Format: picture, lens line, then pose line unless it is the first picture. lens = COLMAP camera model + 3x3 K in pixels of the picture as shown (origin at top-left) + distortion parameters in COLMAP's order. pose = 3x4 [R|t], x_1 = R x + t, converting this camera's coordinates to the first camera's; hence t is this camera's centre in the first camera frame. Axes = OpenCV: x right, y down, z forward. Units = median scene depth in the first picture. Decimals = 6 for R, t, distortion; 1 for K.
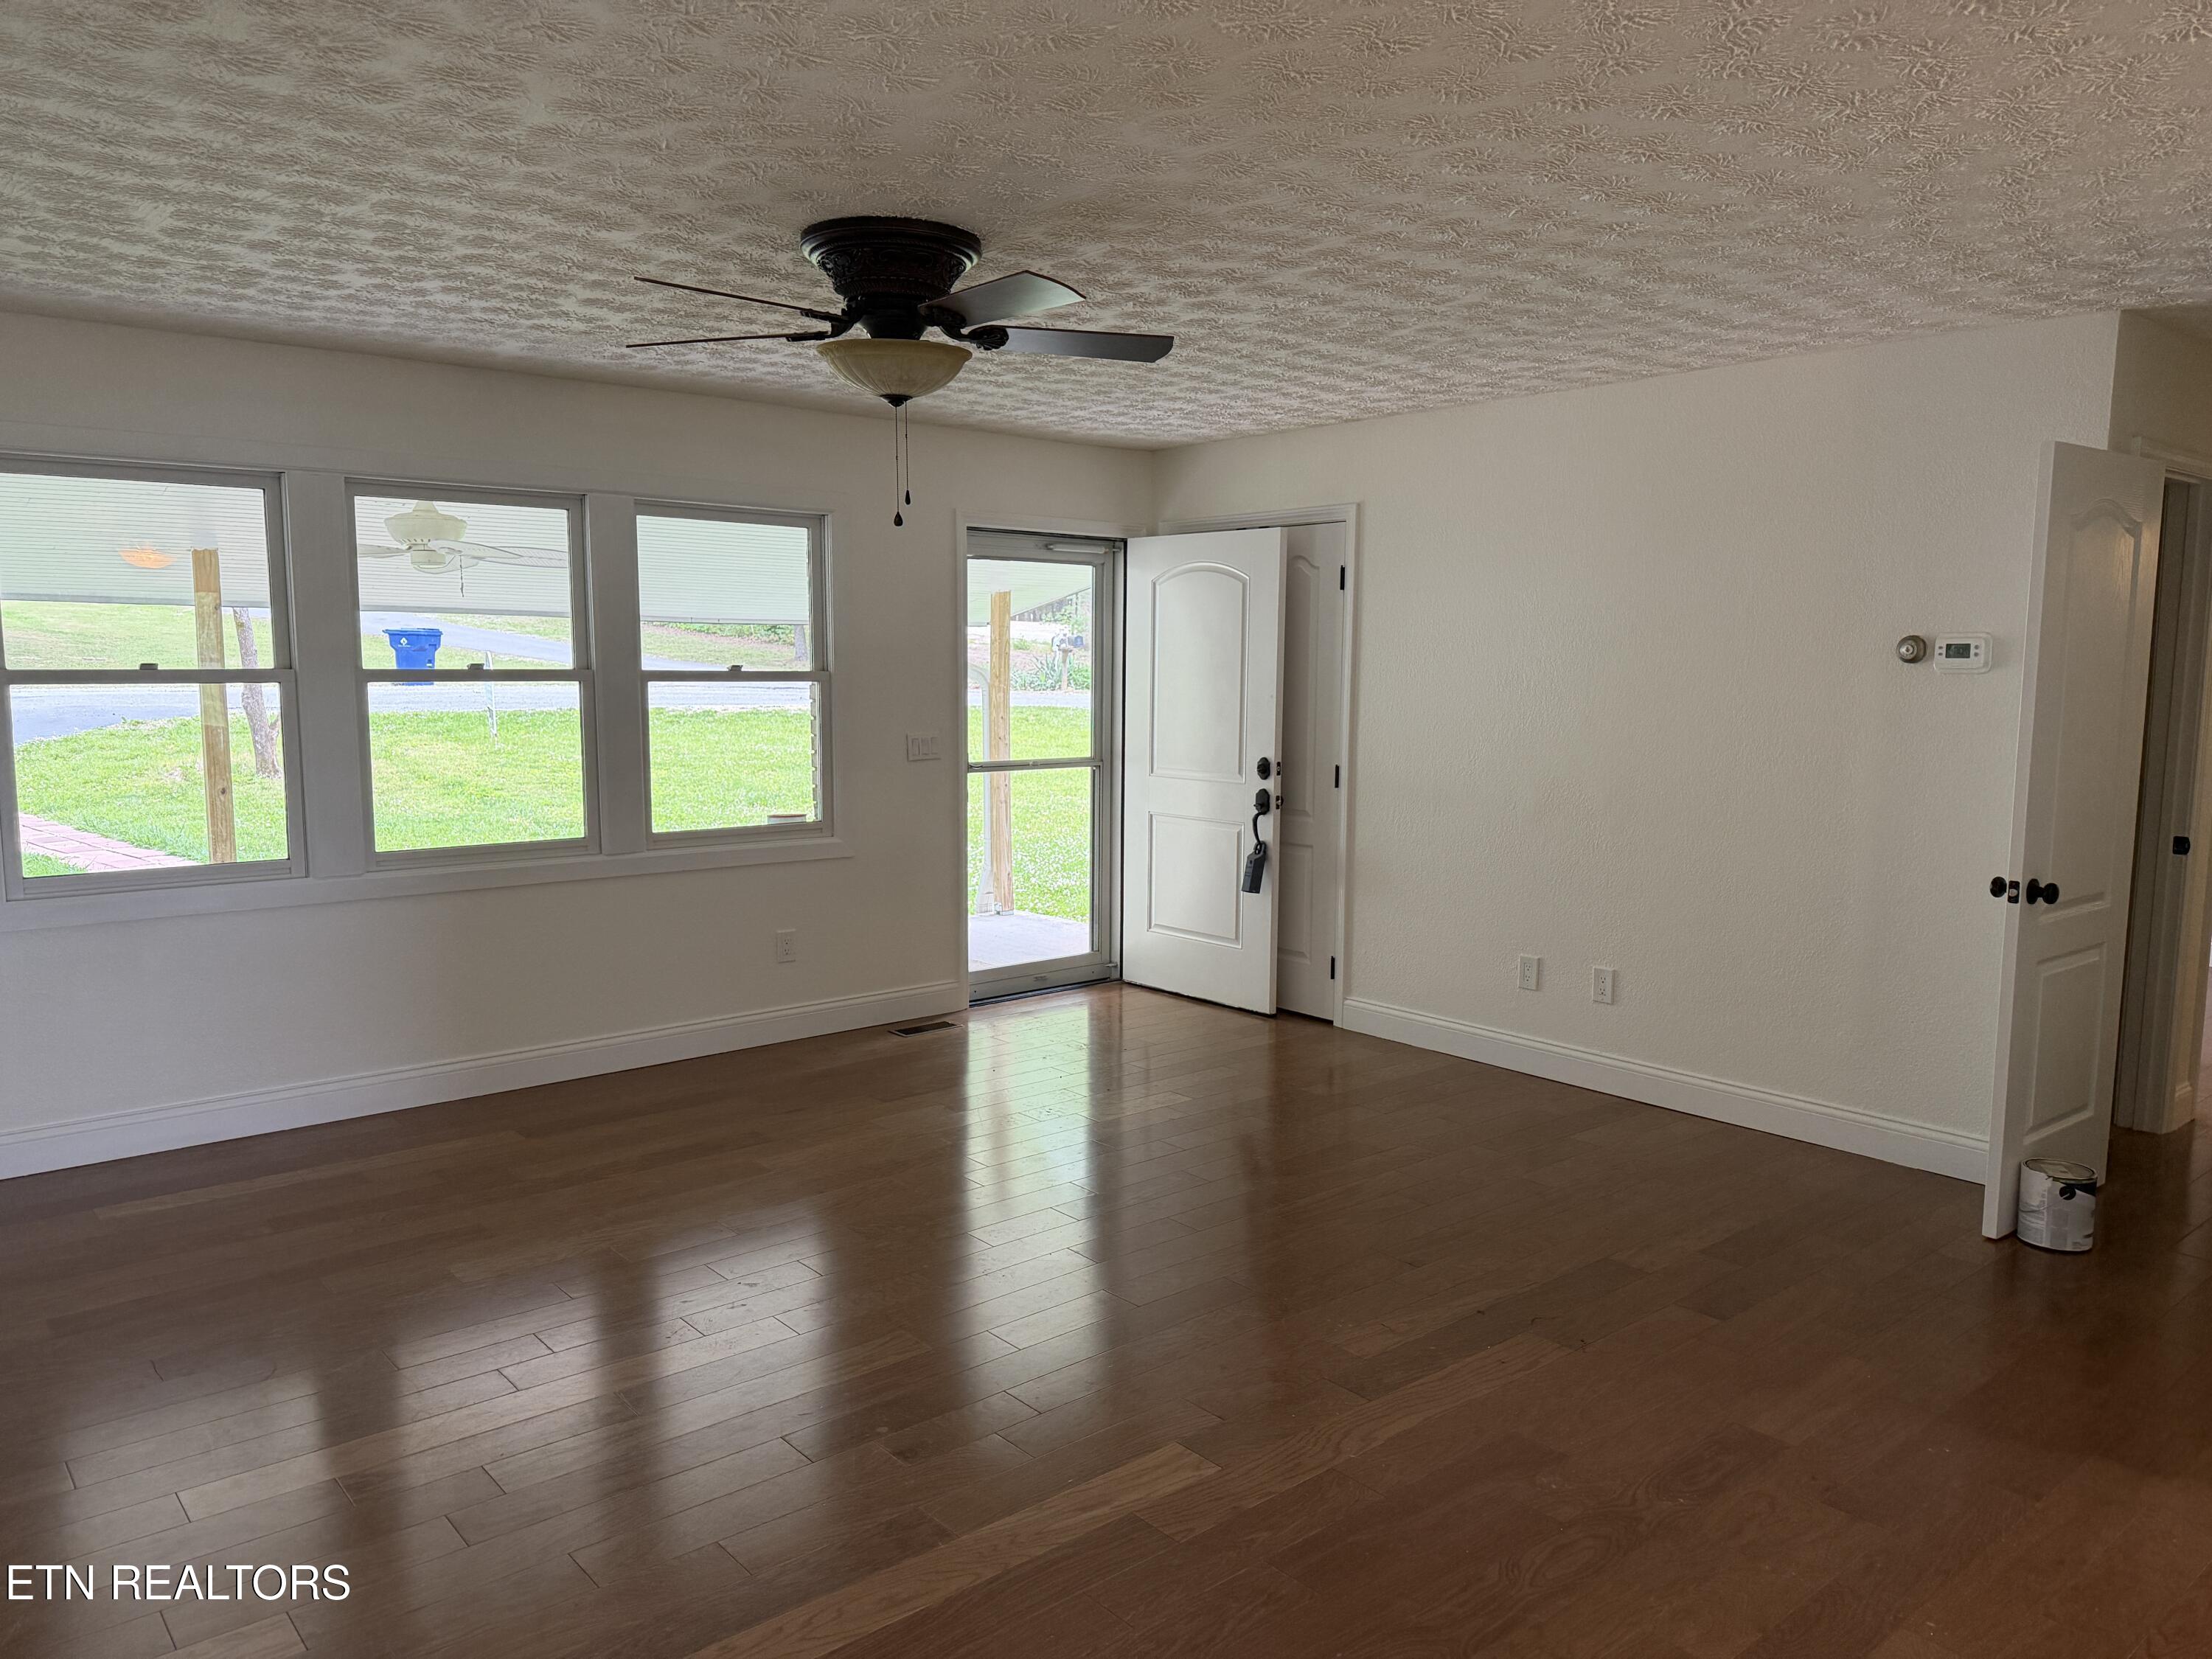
lens RADIAL K [[1552.5, 0, 1114.9], [0, 1552.5, 835.5], [0, 0, 1]] dist [0.127506, -0.182523]
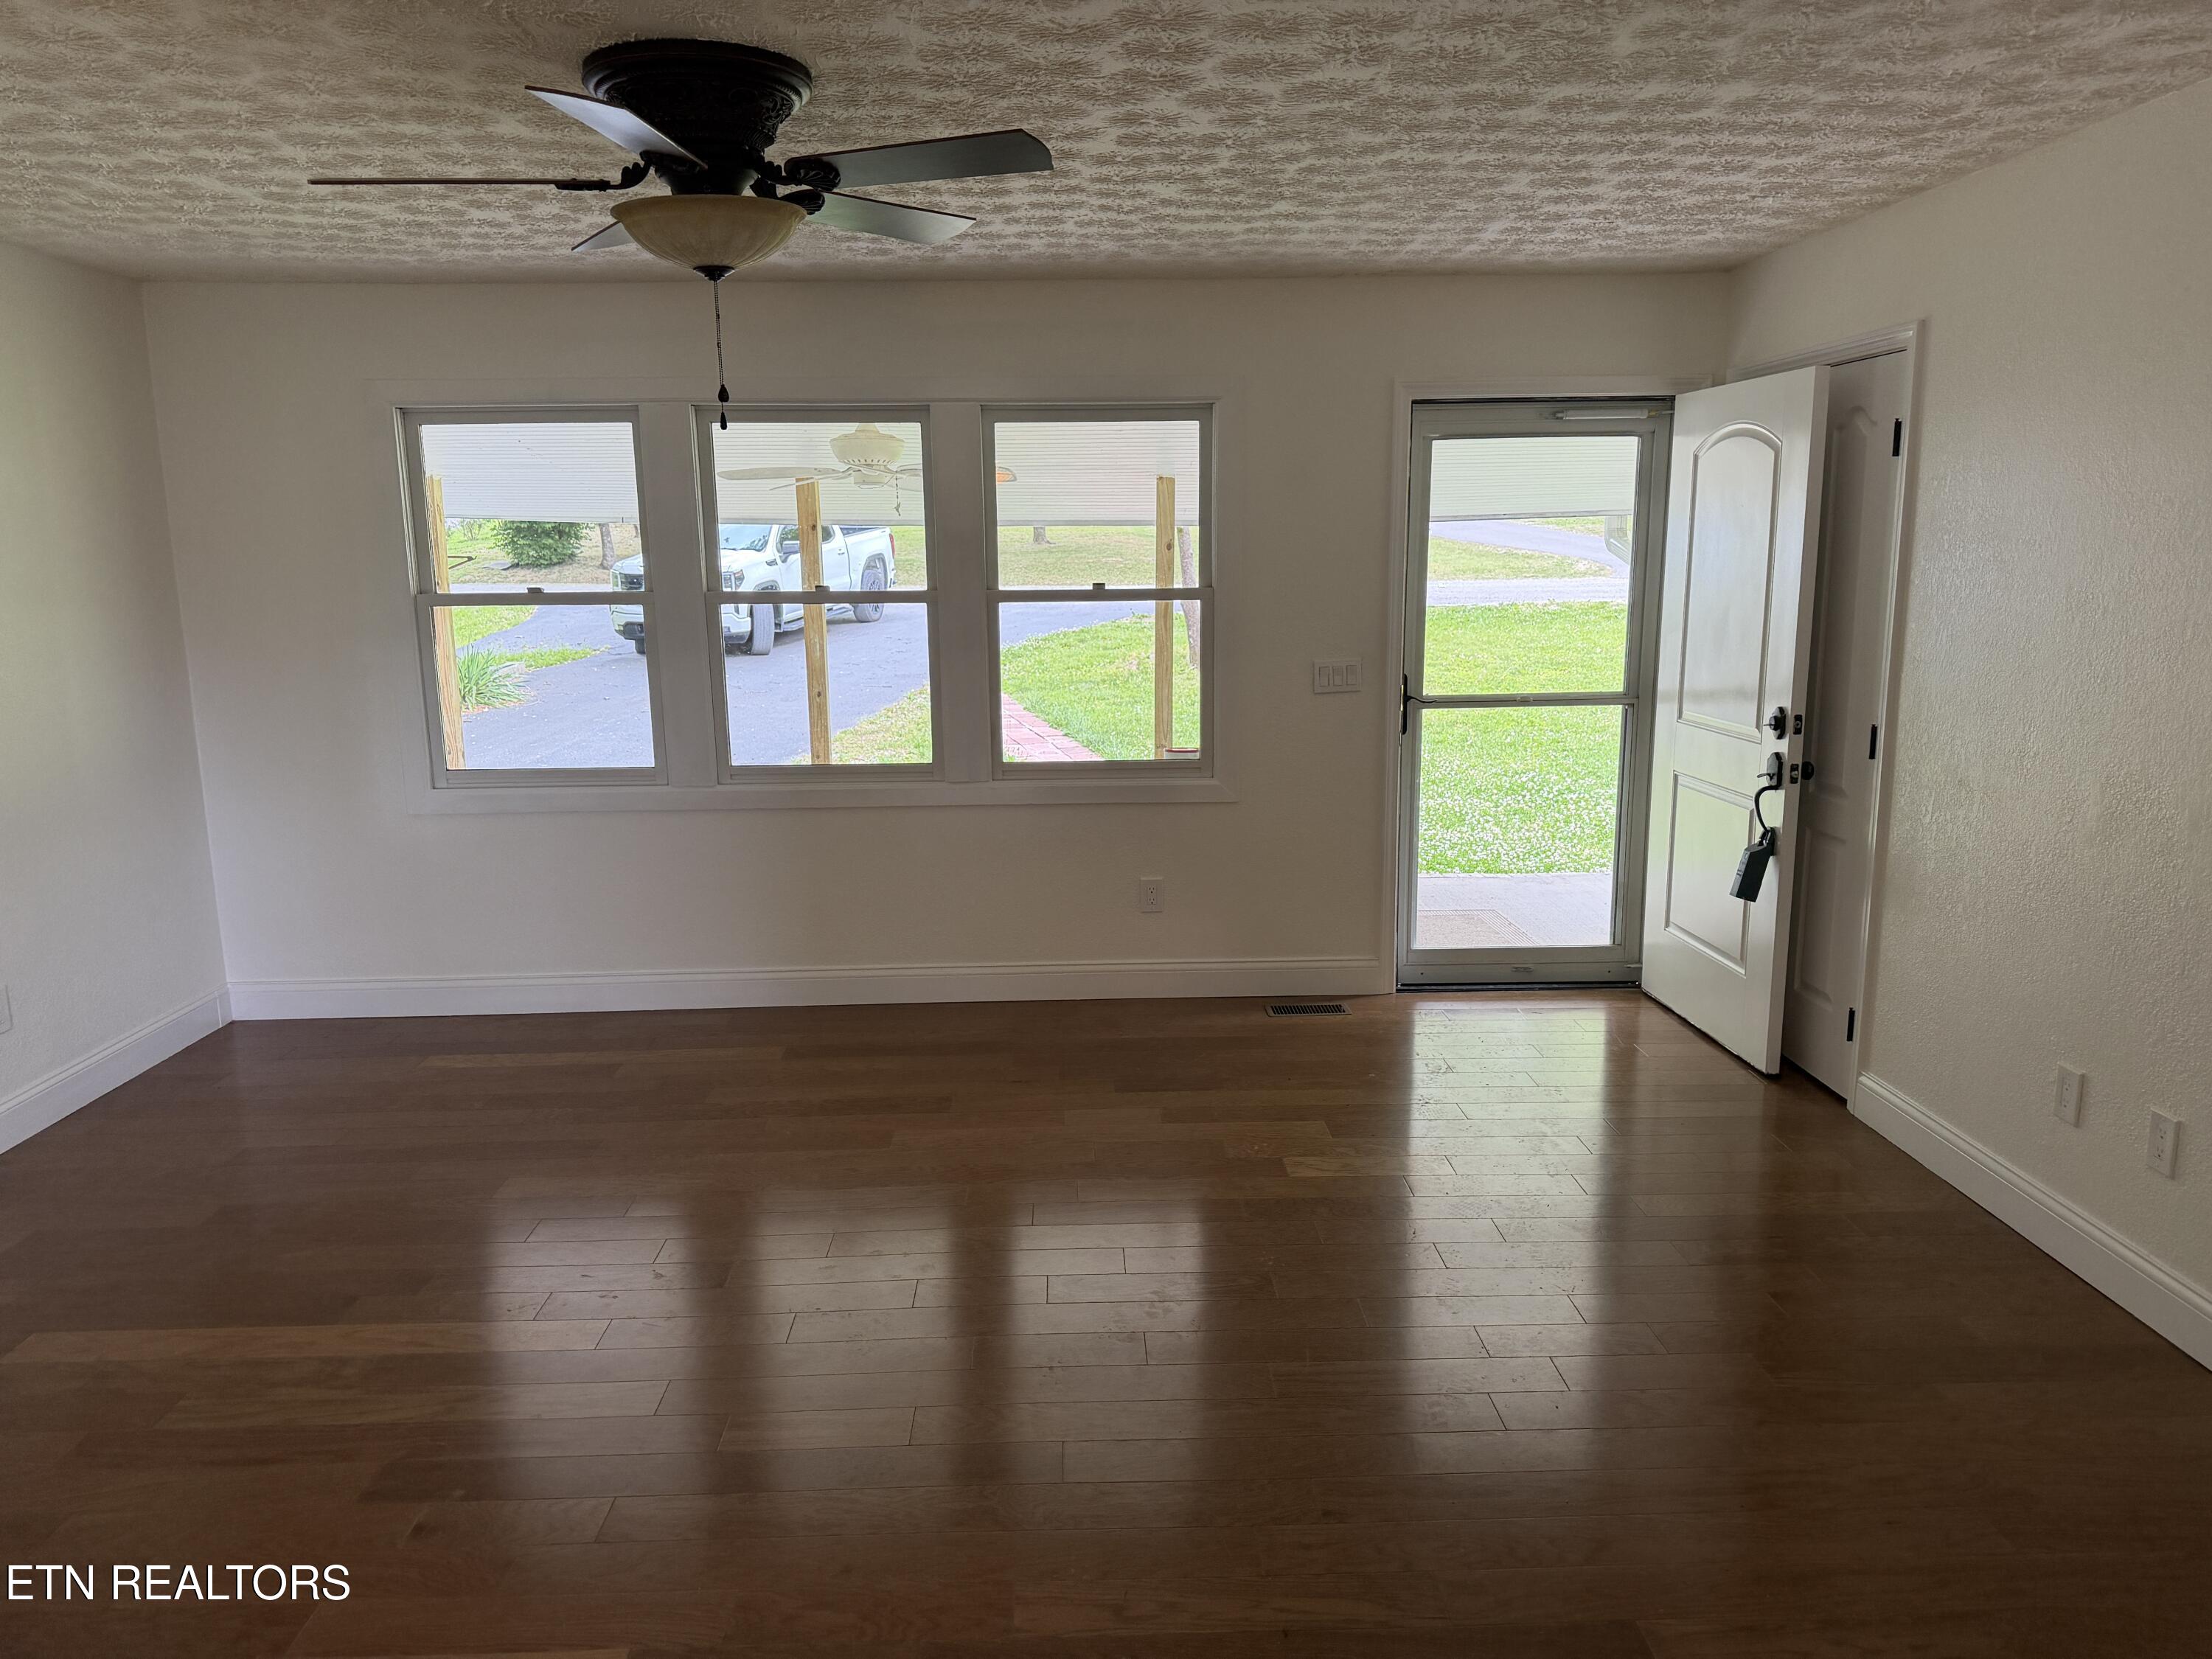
lens RADIAL K [[1521.4, 0, 1106.0], [0, 1521.4, 829.5], [0, 0, 1]] dist [0.136354, -0.169811]
pose [[0.775948, 0.091622, -0.624108, 0.303801], [-0.054210, 0.995421, 0.078734, -0.033524], [0.628463, -0.027261, 0.777361, 0.286666]]
